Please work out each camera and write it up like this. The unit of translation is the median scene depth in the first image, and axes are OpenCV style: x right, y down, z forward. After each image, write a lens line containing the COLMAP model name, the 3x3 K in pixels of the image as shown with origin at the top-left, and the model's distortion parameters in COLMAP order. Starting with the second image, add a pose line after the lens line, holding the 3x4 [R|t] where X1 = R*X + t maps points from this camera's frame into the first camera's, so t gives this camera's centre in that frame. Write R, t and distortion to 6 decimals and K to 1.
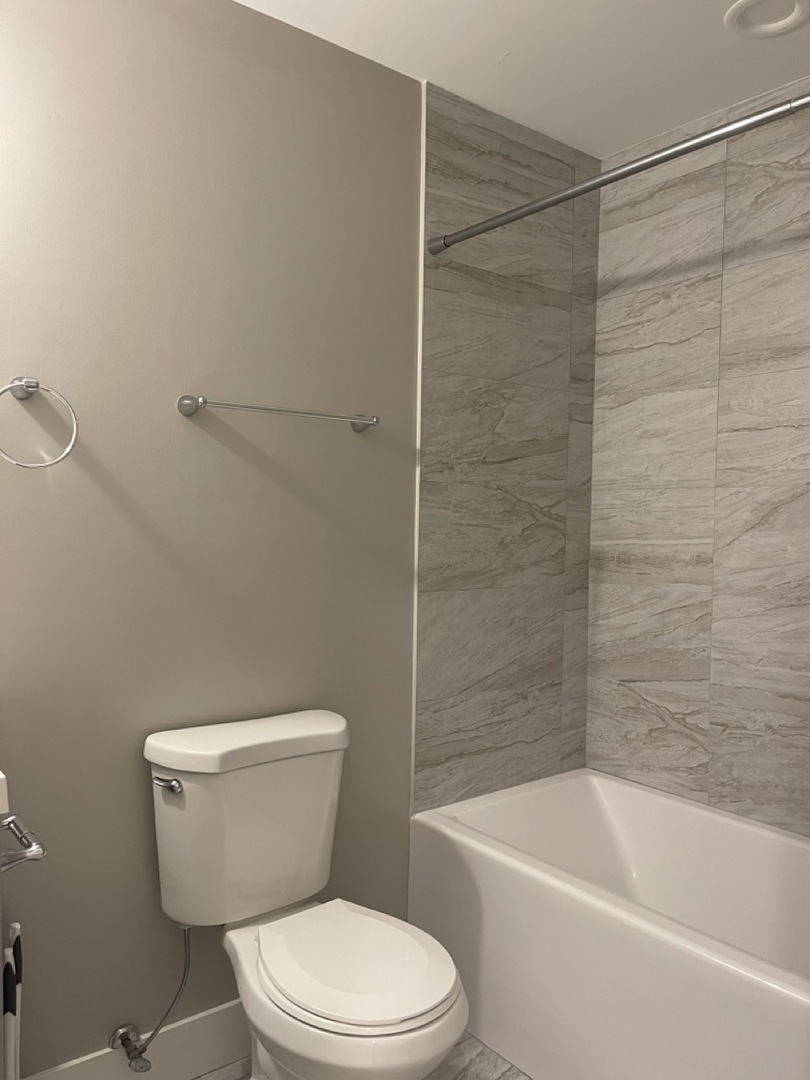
lens RADIAL K [[818.3, 0, 400.8], [0, 818.3, 540.2], [0, 0, 1]] dist [0.057102, -0.084758]
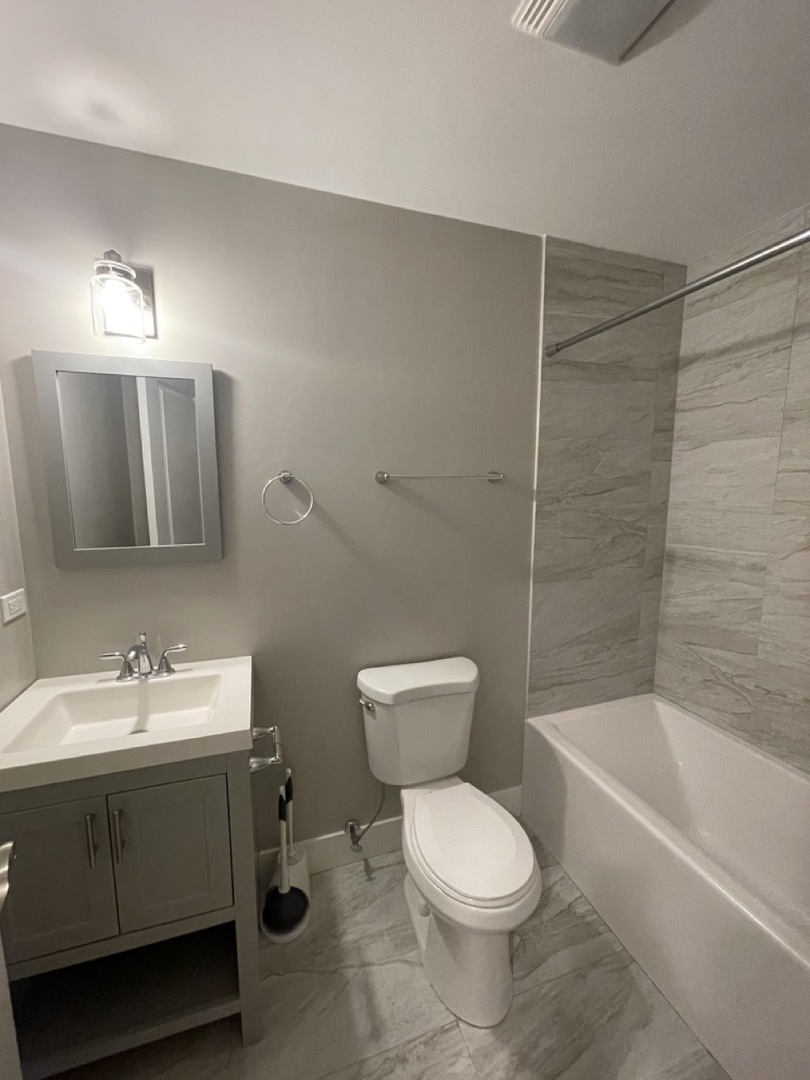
lens RADIAL K [[436.3, 0, 394.5], [0, 436.3, 543.6], [0, 0, 1]] dist [-0.008174, 0.001922]
pose [[0.938922, 0.025097, -0.343213, 0.054493], [0.009401, 0.995094, 0.098483, -0.092031], [0.344001, -0.095694, 0.934080, 0.142246]]
